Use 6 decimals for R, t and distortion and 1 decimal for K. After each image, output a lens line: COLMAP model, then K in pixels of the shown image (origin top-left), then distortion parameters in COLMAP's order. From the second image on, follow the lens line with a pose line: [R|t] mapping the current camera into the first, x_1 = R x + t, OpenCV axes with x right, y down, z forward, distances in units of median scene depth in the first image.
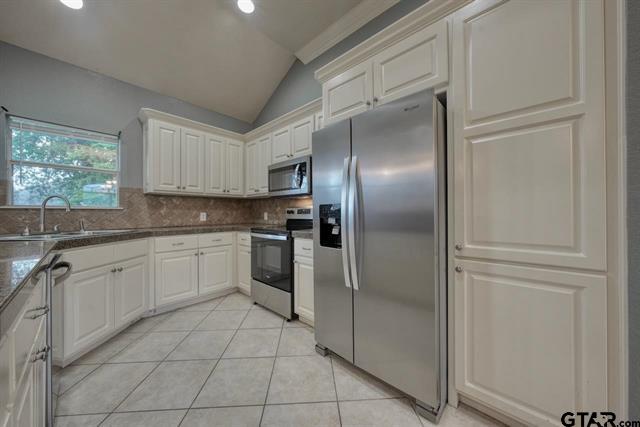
lens RADIAL K [[217.7, 0, 323.1], [0, 217.7, 212.6], [0, 0, 1]] dist [-0.004554, 0.000890]
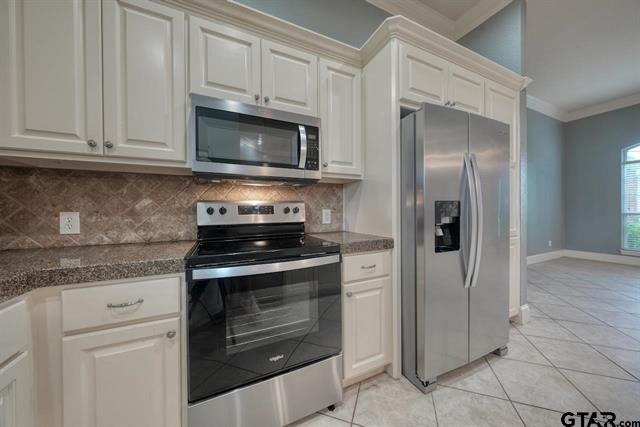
lens RADIAL K [[217.7, 0, 321.1], [0, 217.7, 212.0], [0, 0, 1]] dist [-0.004554, 0.000890]
pose [[0.381806, -0.003356, 0.924236, -0.570614], [0.004937, 0.999987, 0.001592, 0.000664], [-0.924229, 0.003955, 0.381818, 0.686695]]
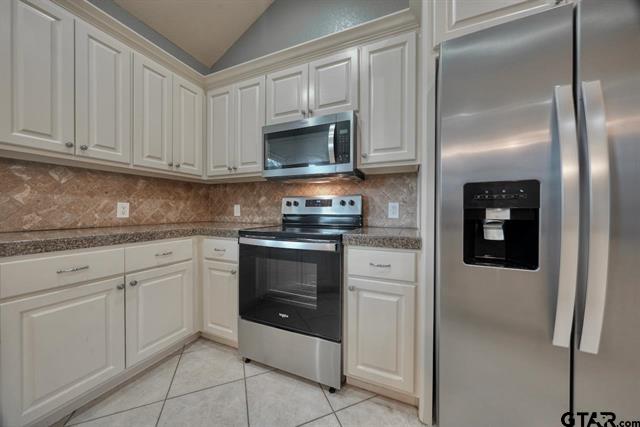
lens RADIAL K [[217.7, 0, 322.1], [0, 217.7, 212.1], [0, 0, 1]] dist [-0.004554, 0.000890]
pose [[0.945664, 0.006192, 0.325086, -0.314454], [-0.008841, 0.999939, 0.006670, 0.019645], [-0.325025, -0.009181, 0.945661, 0.398152]]
